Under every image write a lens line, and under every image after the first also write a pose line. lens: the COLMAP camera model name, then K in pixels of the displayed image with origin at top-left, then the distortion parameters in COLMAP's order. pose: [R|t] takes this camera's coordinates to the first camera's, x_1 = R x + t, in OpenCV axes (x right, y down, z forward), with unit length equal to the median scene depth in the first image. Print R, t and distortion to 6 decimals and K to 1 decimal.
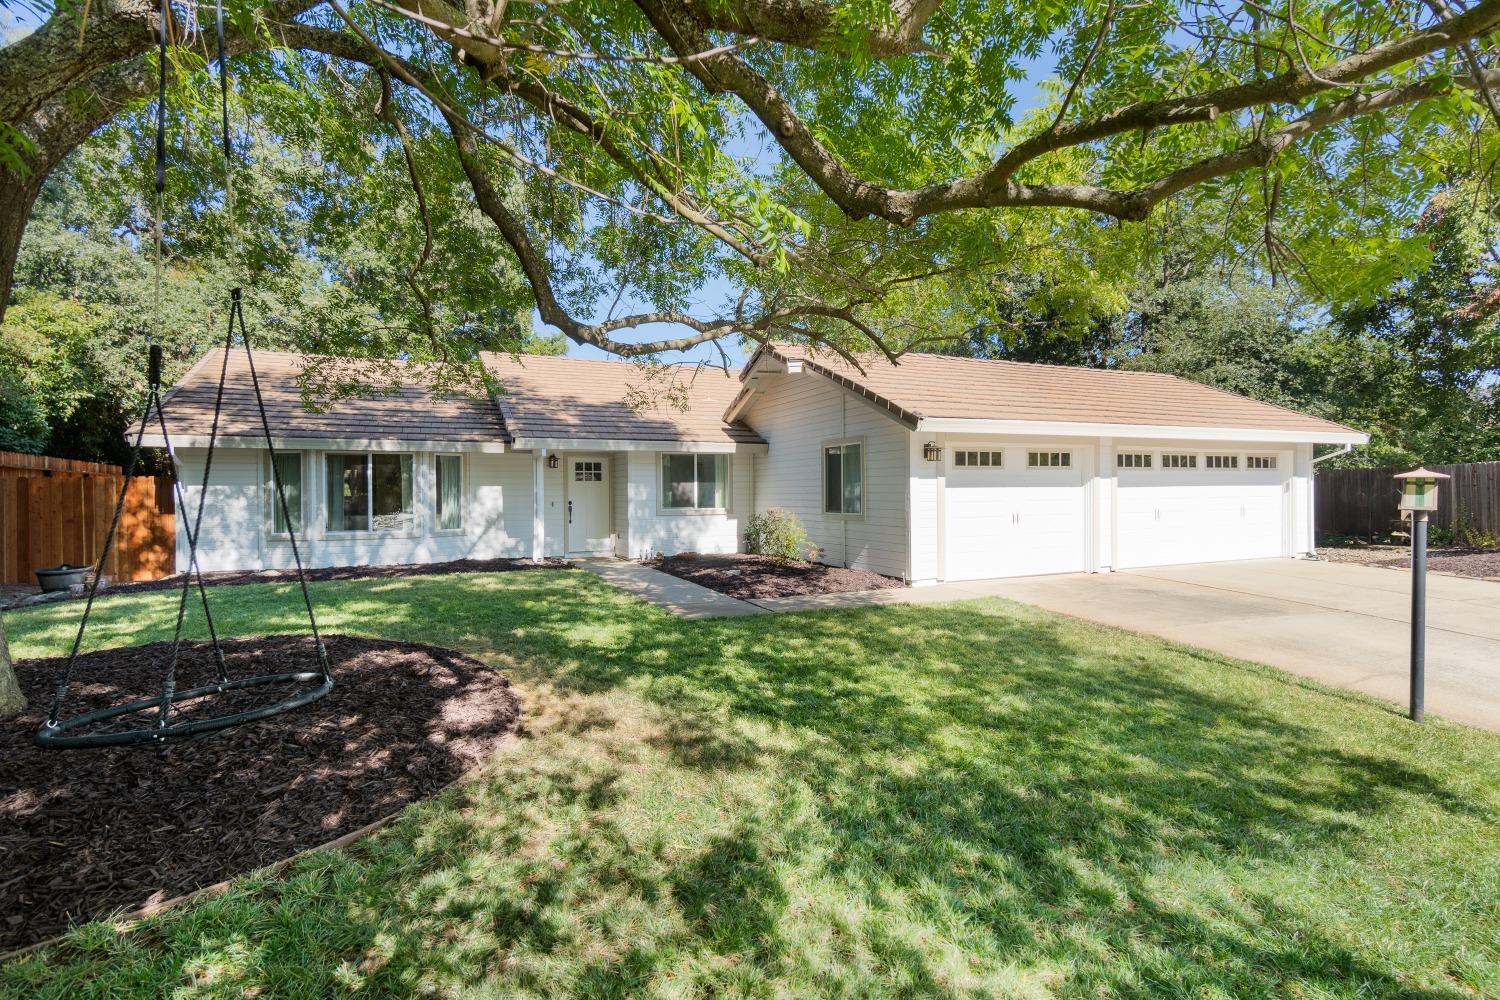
lens RADIAL K [[690.6, 0, 749.0], [0, 690.6, 503.2], [0, 0, 1]] dist [-0.000228, -0.000125]
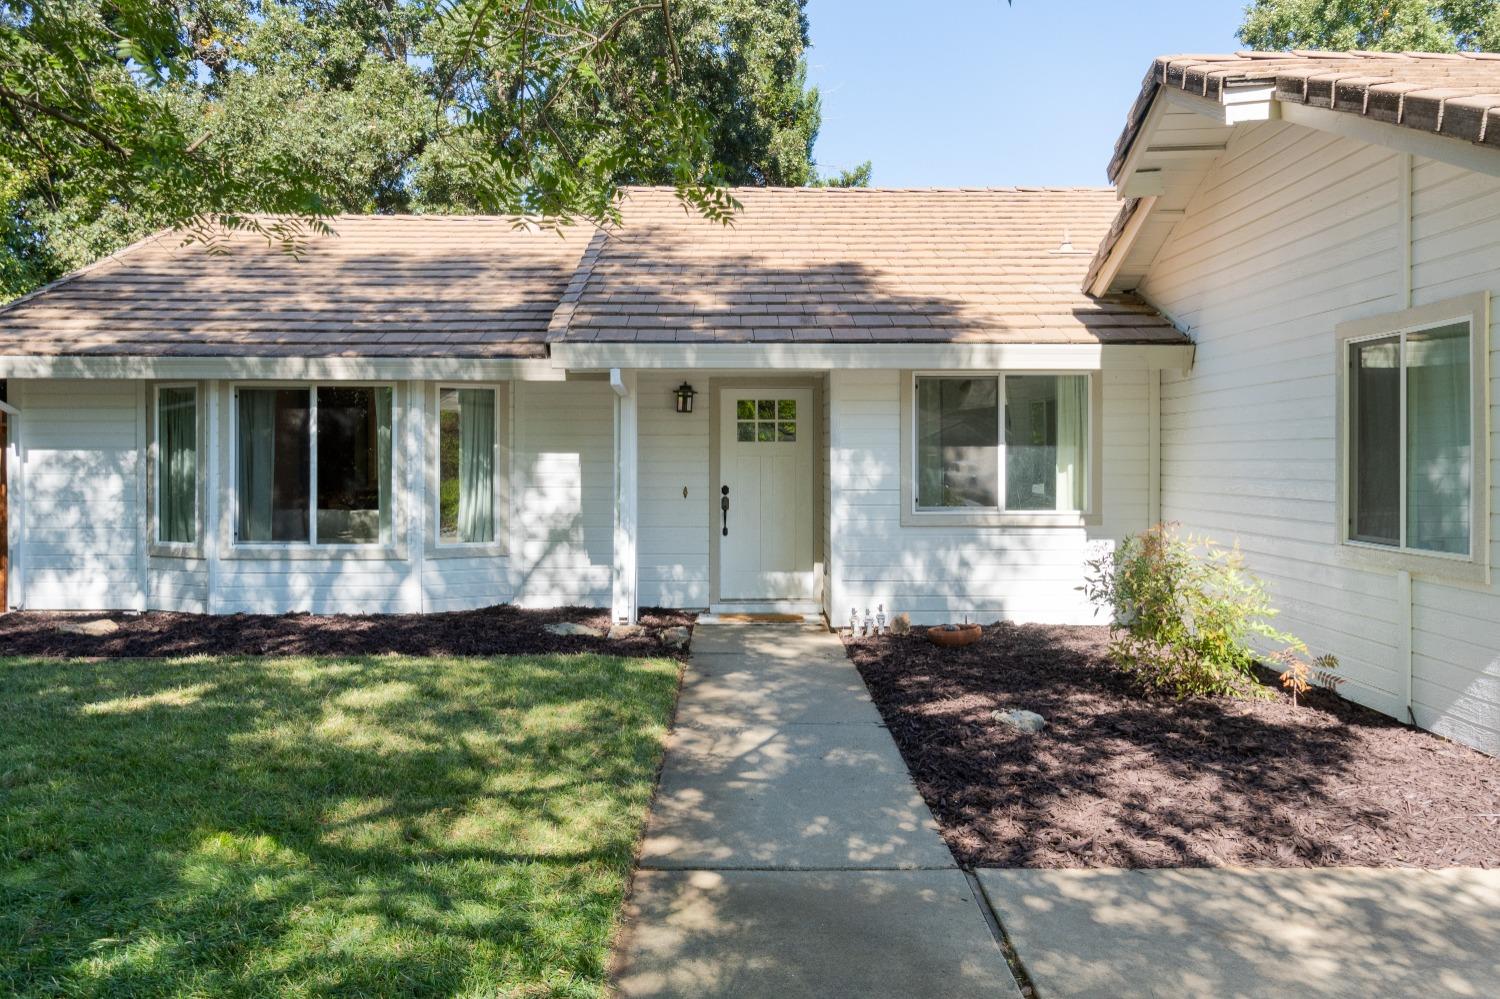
lens RADIAL K [[1186.9, 0, 749.5], [0, 1186.9, 490.6], [0, 0, 1]] dist [-0.030321, 0.001797]
pose [[0.920075, 0.018382, -0.391310, 0.061548], [-0.013056, 0.999782, 0.016269, -0.014596], [0.391524, -0.009860, 0.920115, 0.328466]]
